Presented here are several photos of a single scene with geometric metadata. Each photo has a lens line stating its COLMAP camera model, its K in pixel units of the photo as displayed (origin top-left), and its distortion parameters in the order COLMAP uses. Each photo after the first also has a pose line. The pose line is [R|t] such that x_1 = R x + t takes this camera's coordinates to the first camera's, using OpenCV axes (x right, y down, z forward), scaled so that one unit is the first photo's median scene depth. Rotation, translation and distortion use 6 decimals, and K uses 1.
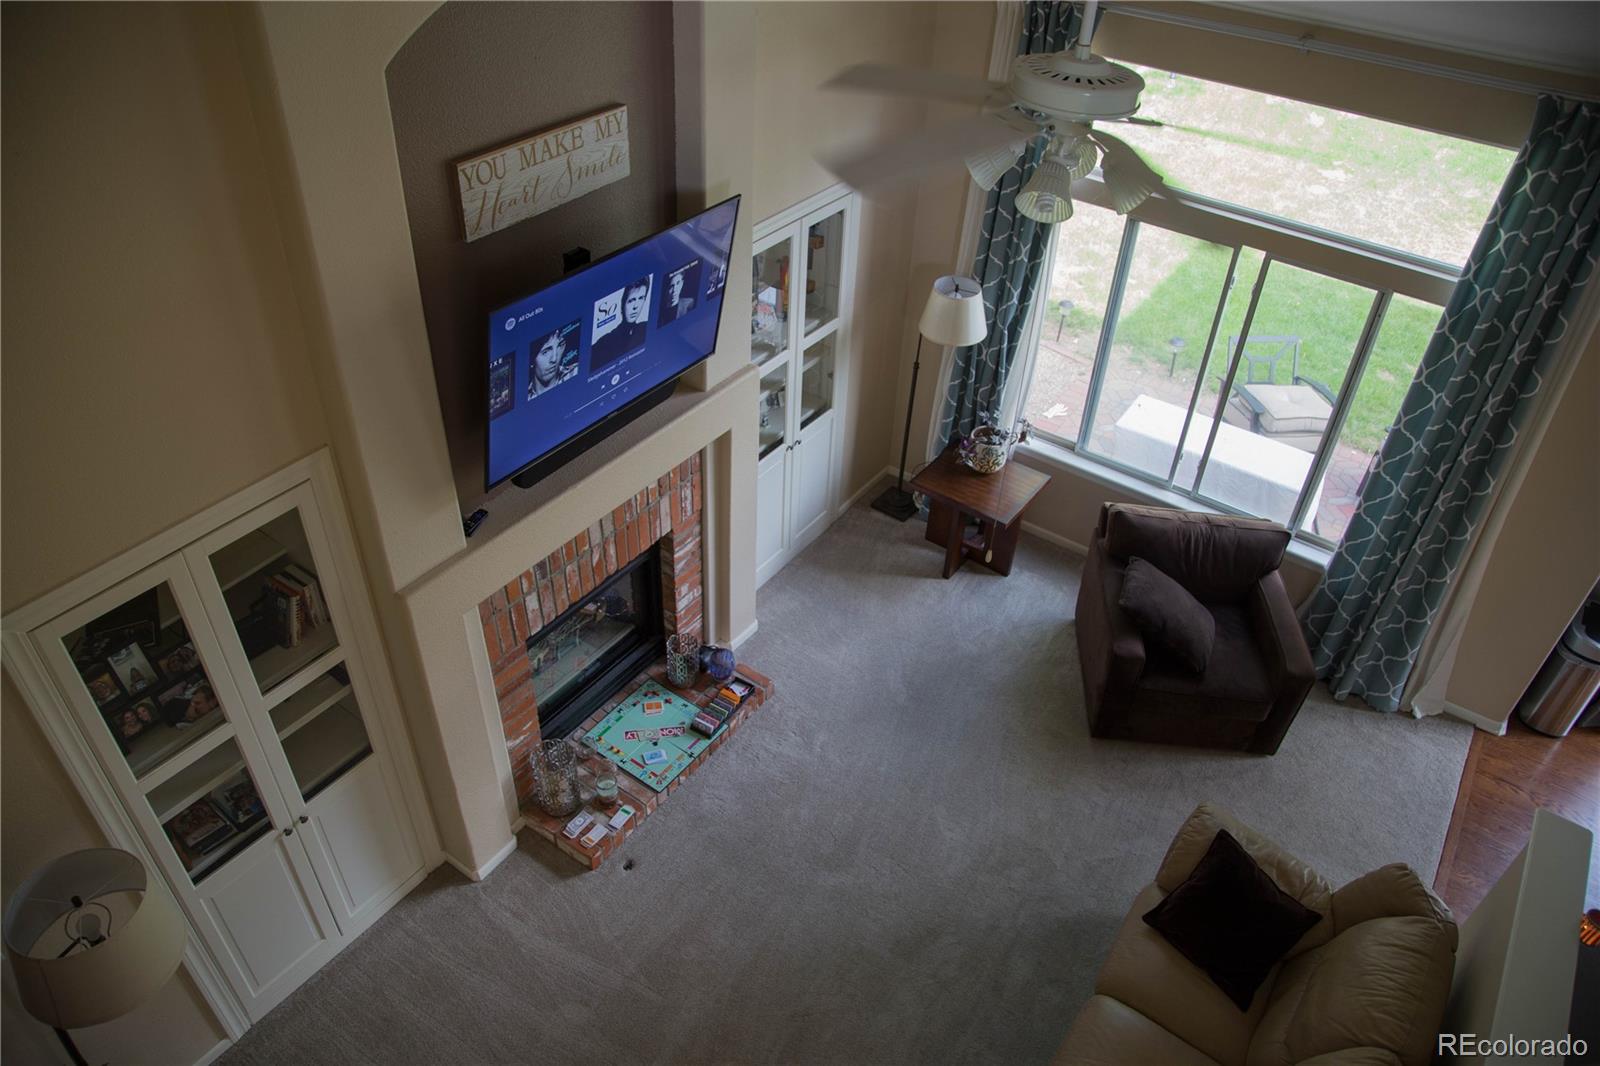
lens RADIAL K [[1093.7, 0, 804.9], [0, 1093.7, 540.9], [0, 0, 1]] dist [-0.132291, 0.076928]
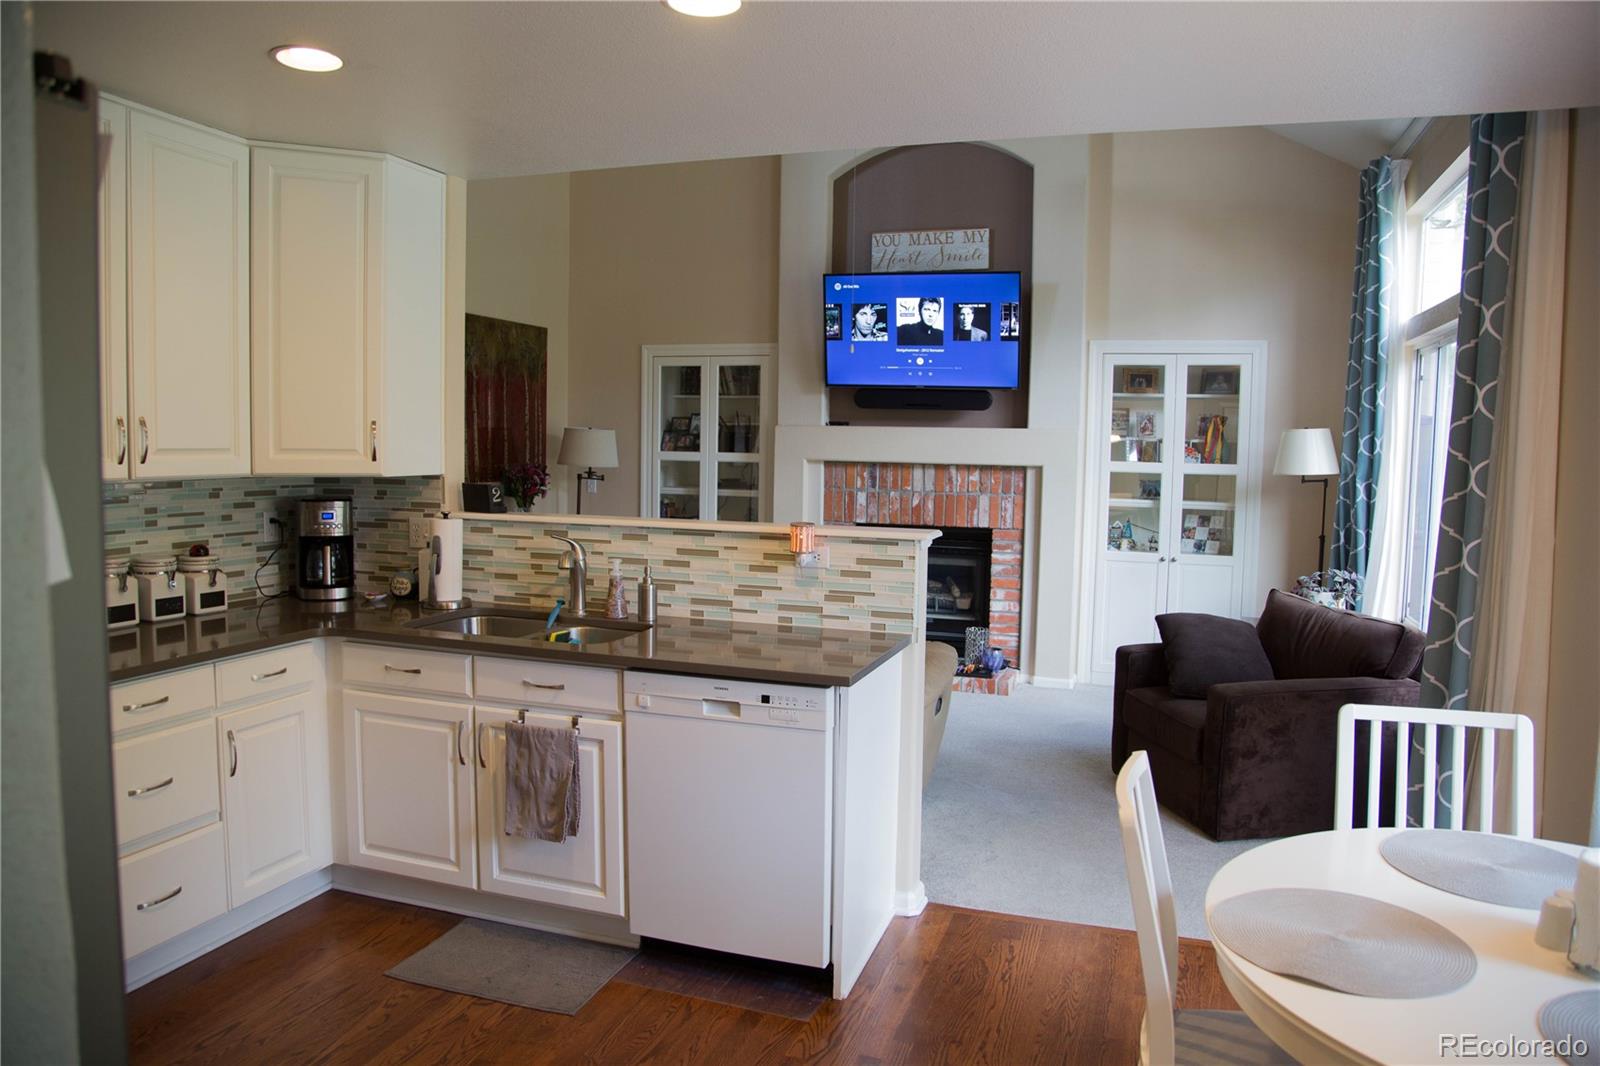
lens RADIAL K [[1093.7, 0, 804.9], [0, 1093.7, 540.9], [0, 0, 1]] dist [-0.132291, 0.076928]
pose [[0.279740, 0.048796, -0.958835, 1.363570], [-0.603516, 0.785651, -0.136093, 0.397491], [0.746669, 0.616743, 0.249227, 0.574865]]
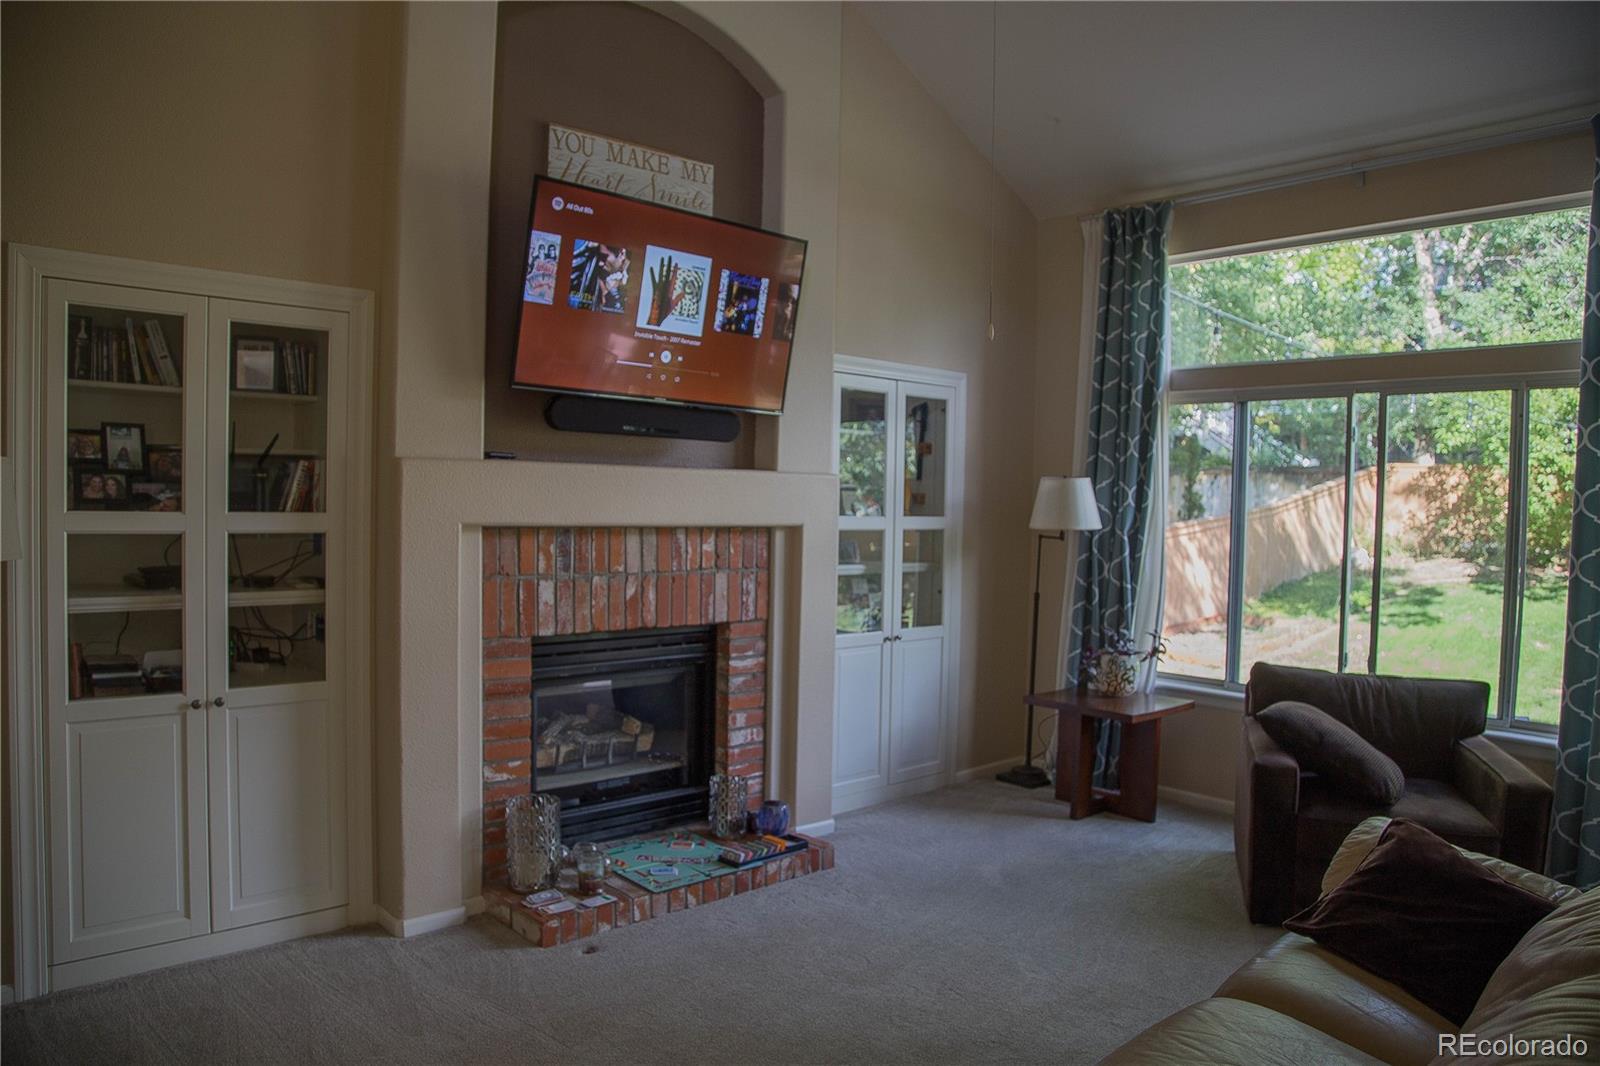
lens RADIAL K [[1093.7, 0, 804.9], [0, 1093.7, 540.9], [0, 0, 1]] dist [-0.132291, 0.076928]
pose [[0.974519, -0.012781, -0.223939, 0.173980], [-0.124132, 0.800826, -0.585892, 0.549876], [0.186825, 0.598761, 0.778833, 0.304761]]
